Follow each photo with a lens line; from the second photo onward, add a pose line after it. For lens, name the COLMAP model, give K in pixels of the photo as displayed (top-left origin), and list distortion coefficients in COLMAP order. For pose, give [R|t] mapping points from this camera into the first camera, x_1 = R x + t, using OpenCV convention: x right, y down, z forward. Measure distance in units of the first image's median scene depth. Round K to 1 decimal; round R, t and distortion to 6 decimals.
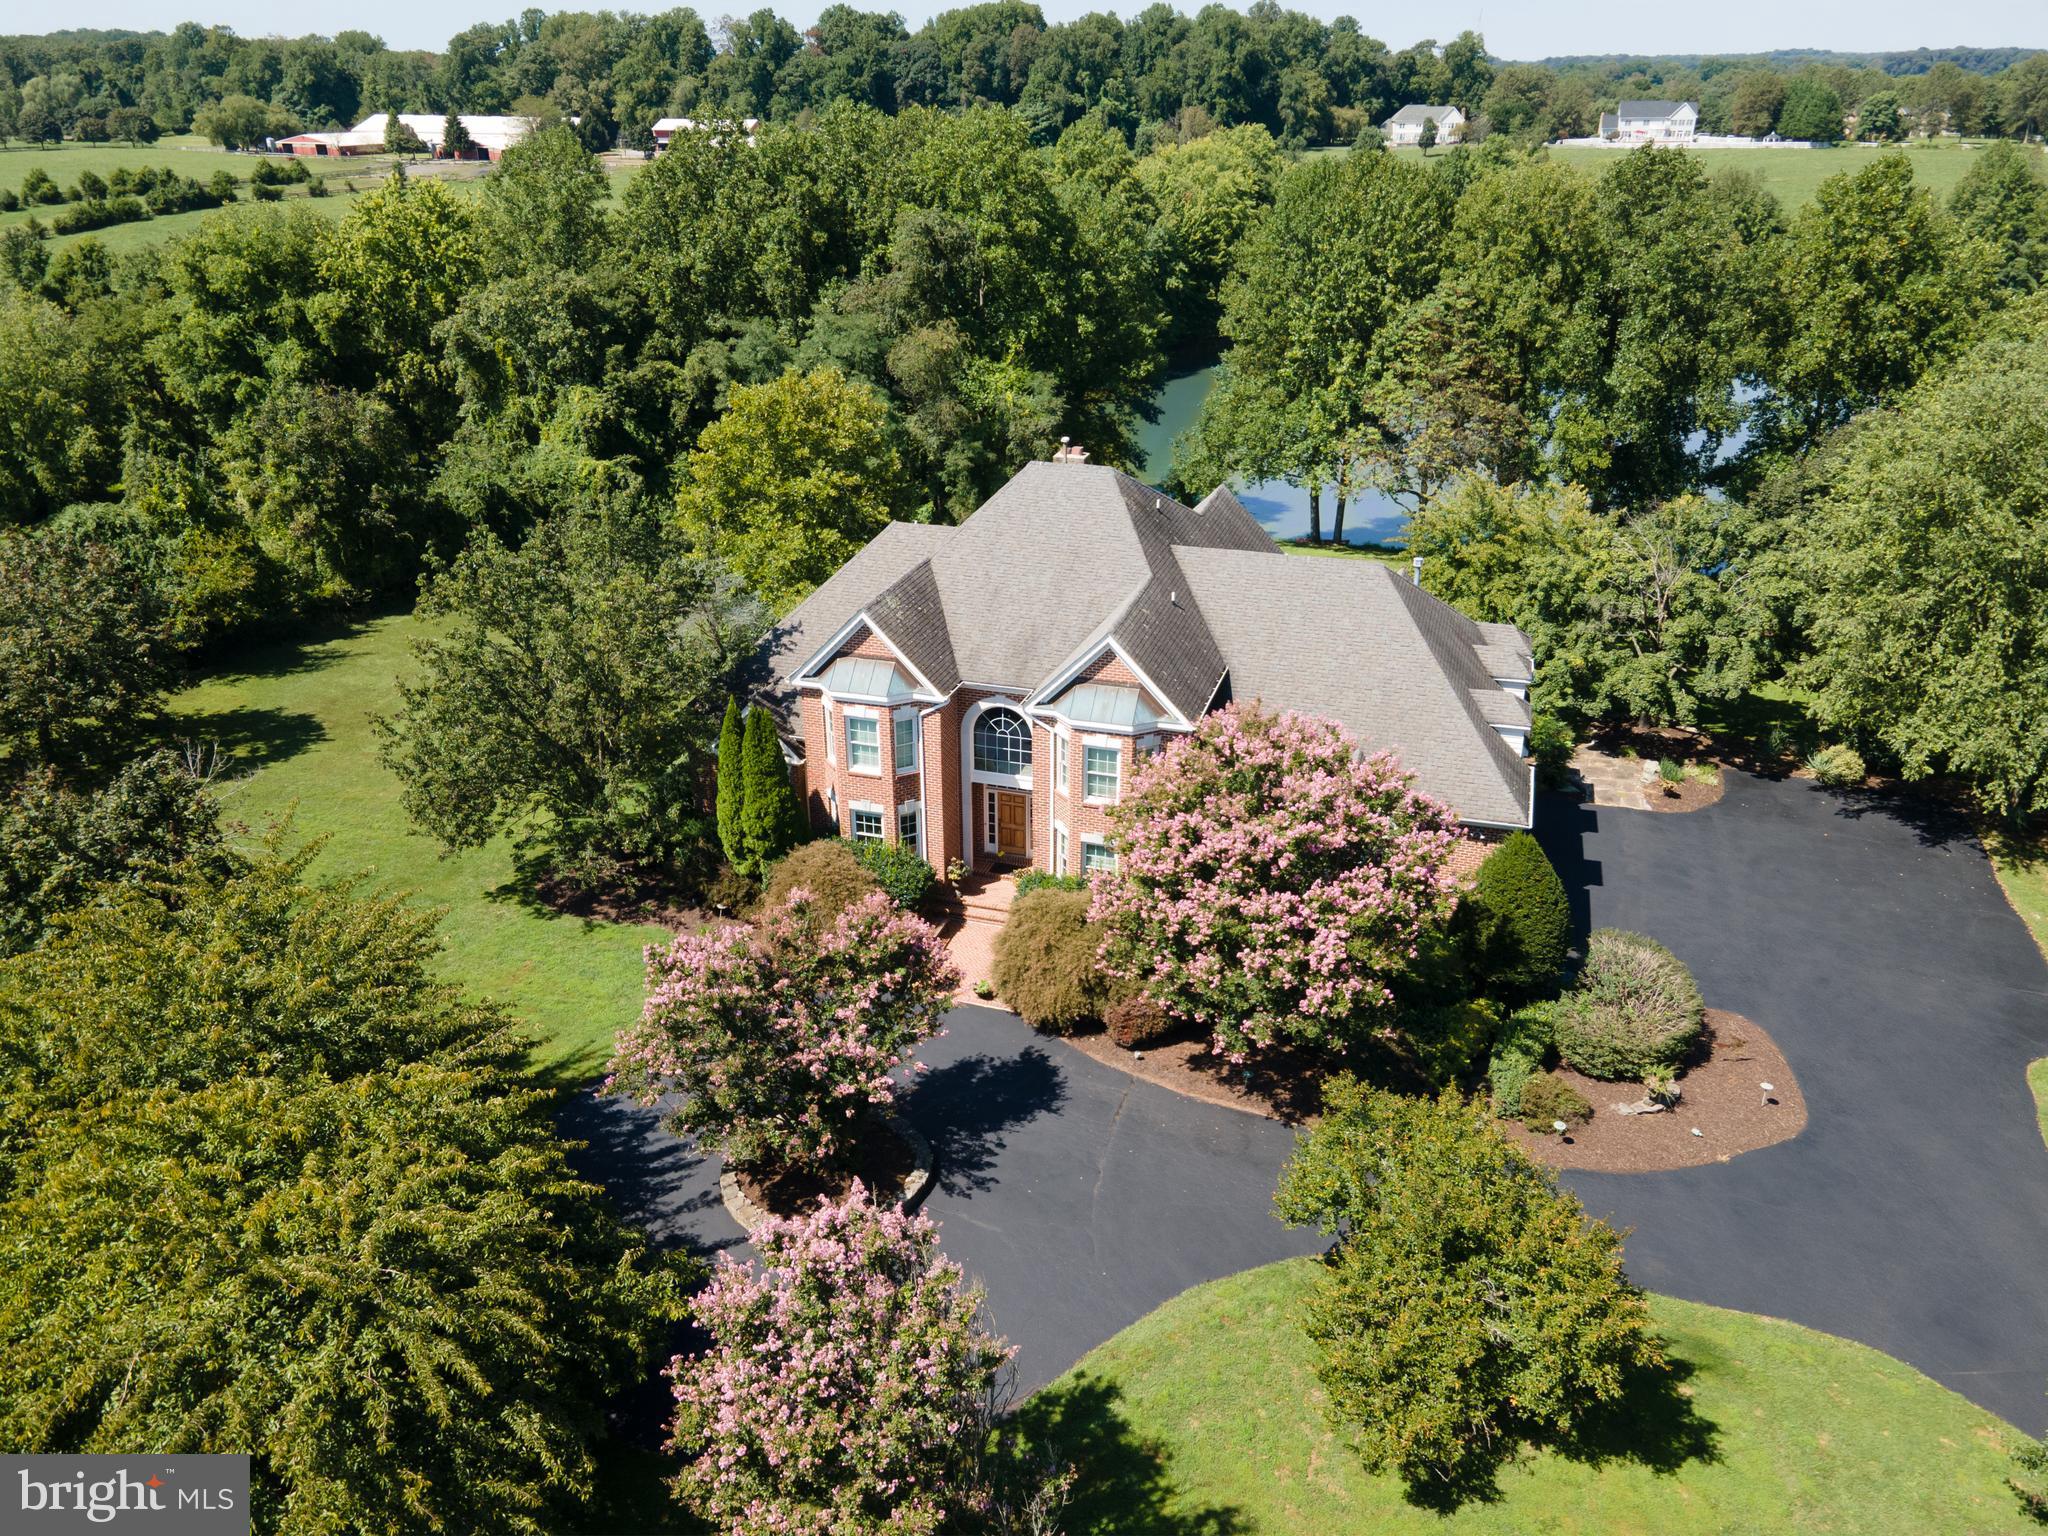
lens RADIAL K [[1497.2, 0, 1017.2], [0, 1497.2, 774.1], [0, 0, 1]] dist [0.027546, 0.028054]
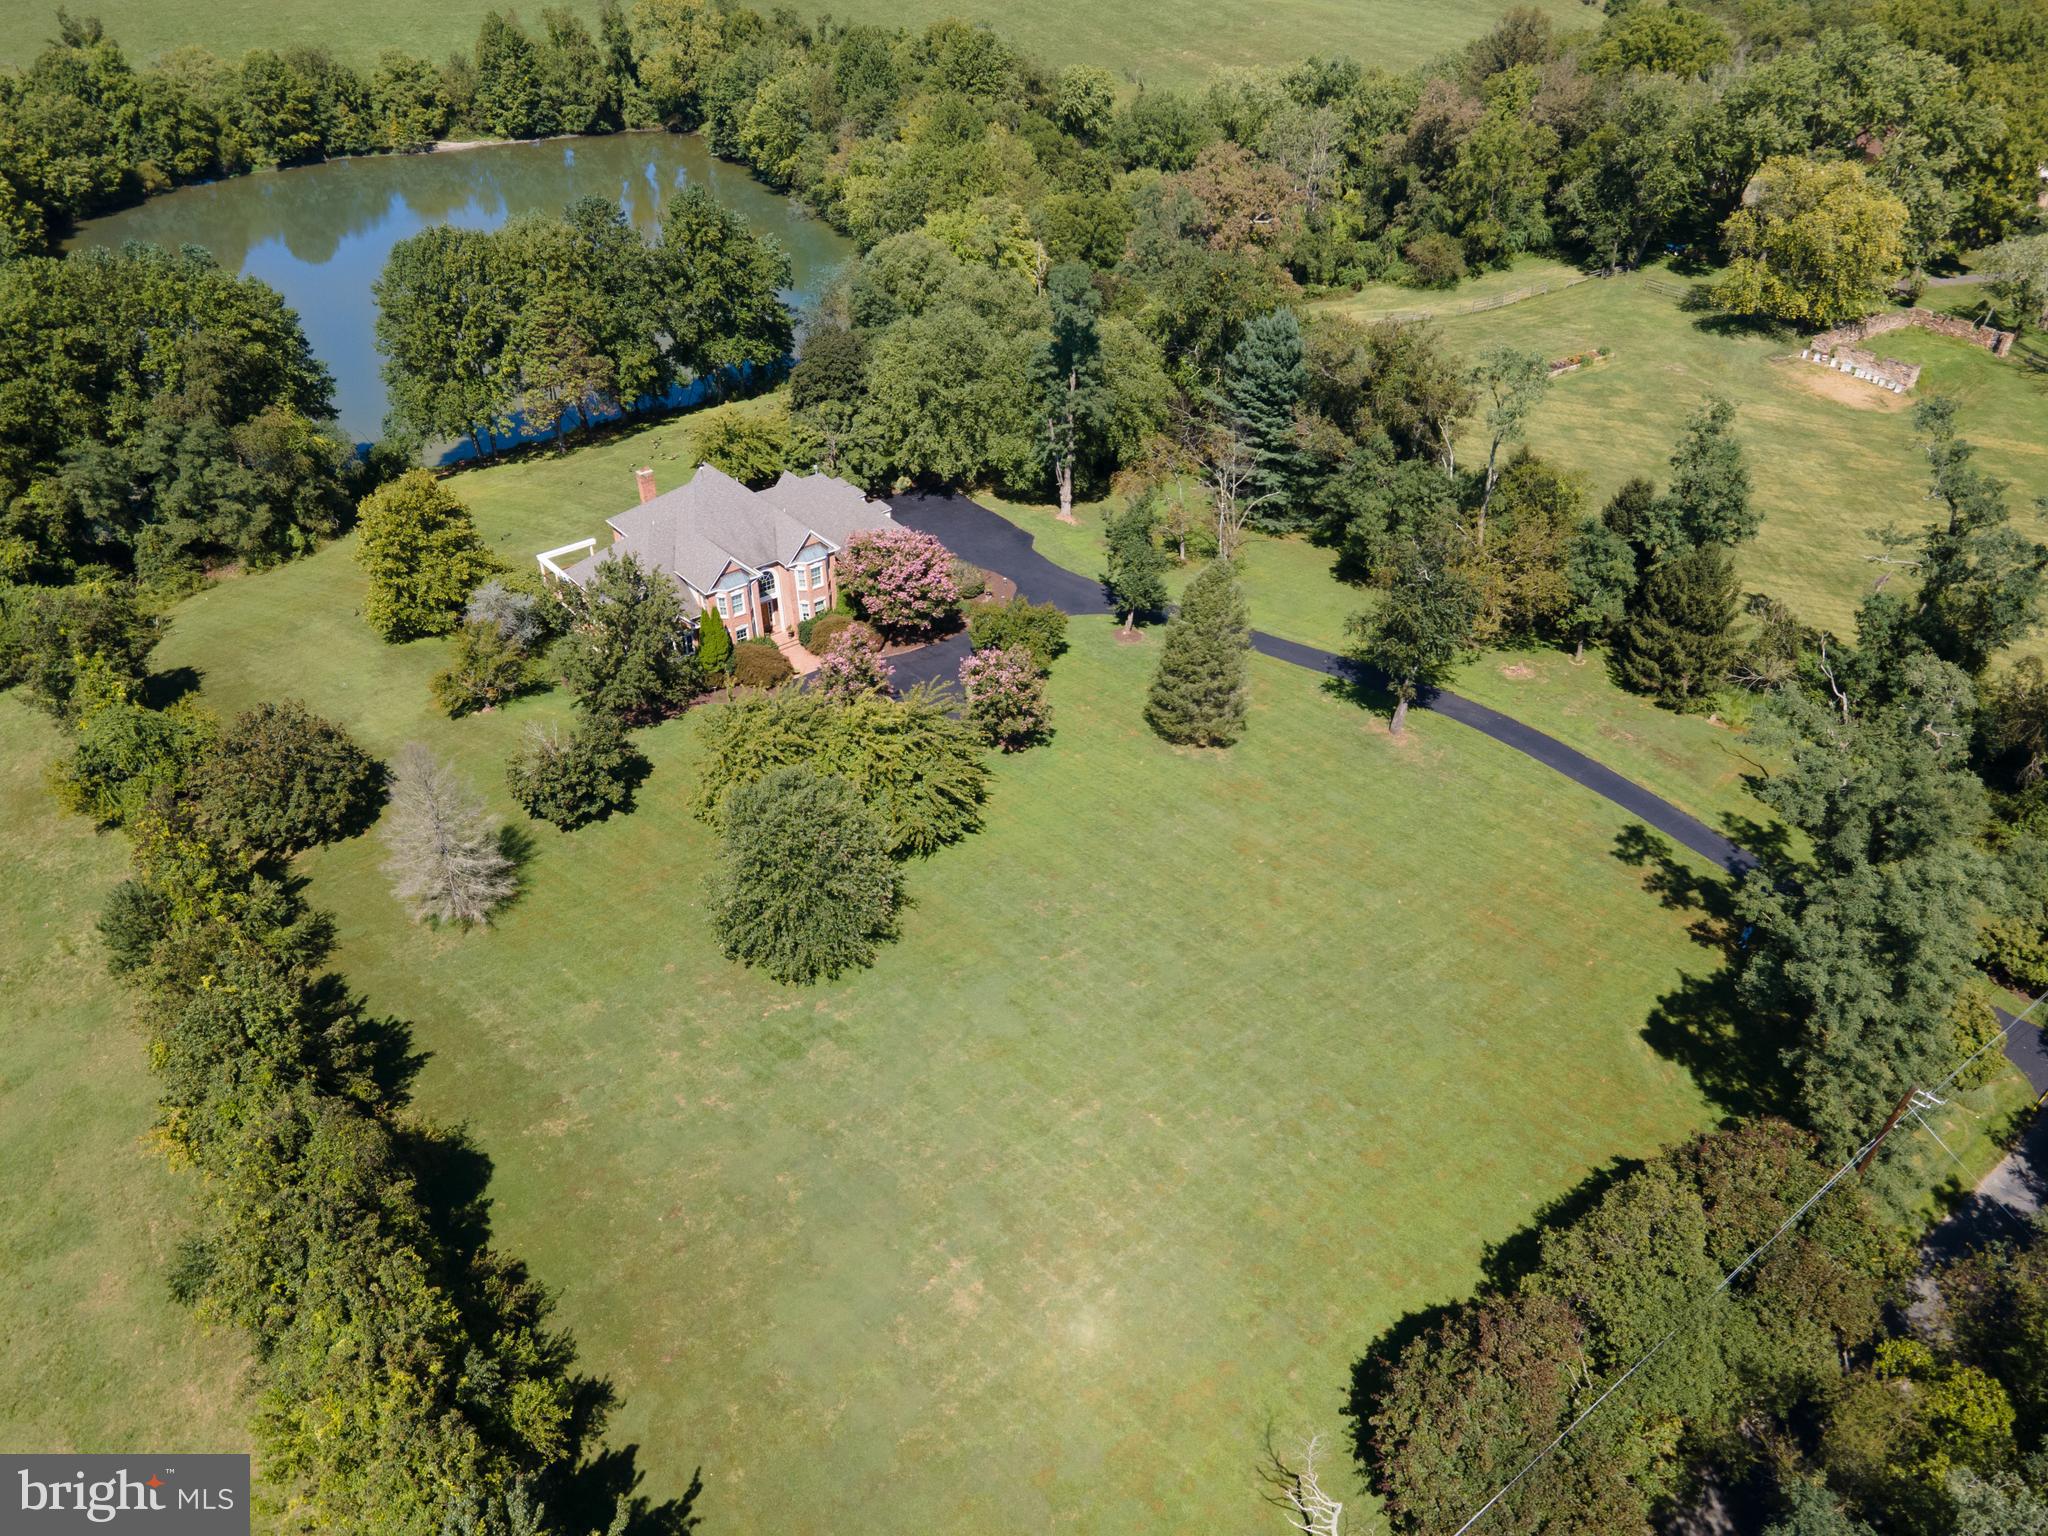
lens RADIAL K [[1497.2, 0, 1002.9], [0, 1497.2, 805.8], [0, 0, 1]] dist [0.027546, 0.028054]
pose [[0.559602, -0.492416, 0.666612, -0.868262], [0.359146, 0.868984, 0.340412, -0.216550], [-0.746900, 0.048915, 0.663134, -0.534272]]
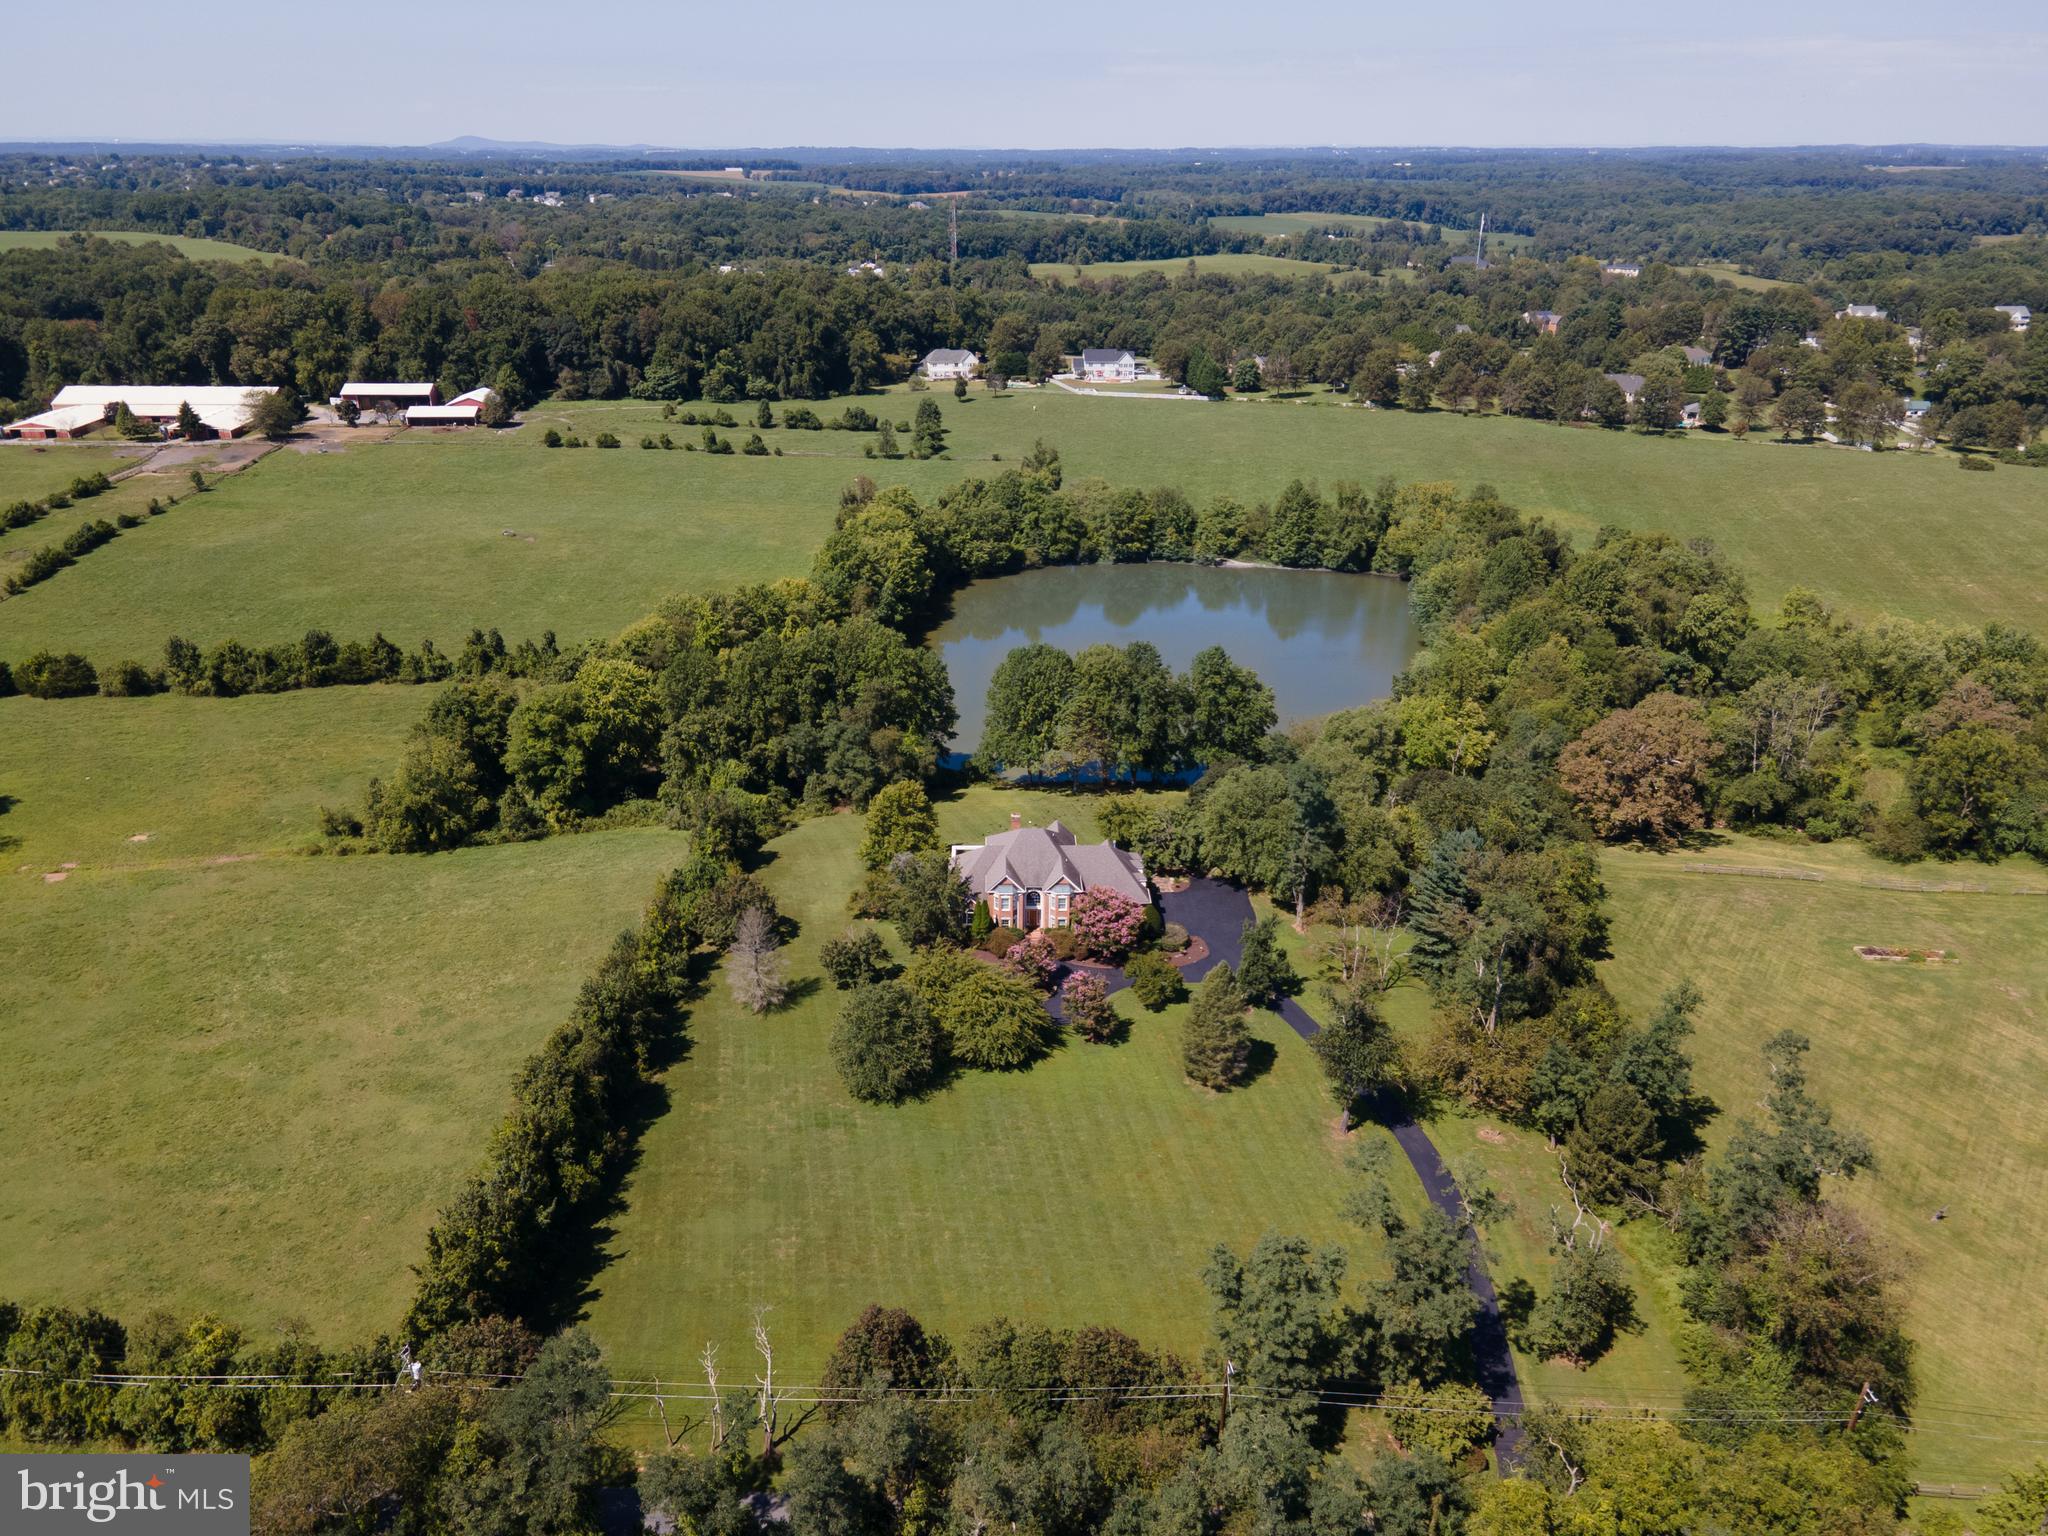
lens RADIAL K [[1497.2, 0, 985.2], [0, 1497.2, 834.4], [0, 0, 1]] dist [0.027546, 0.028054]
pose [[0.953389, -0.126095, 0.274134, -0.641182], [0.127294, 0.991773, 0.013488, -0.139364], [-0.273580, 0.022036, 0.961597, -1.531724]]
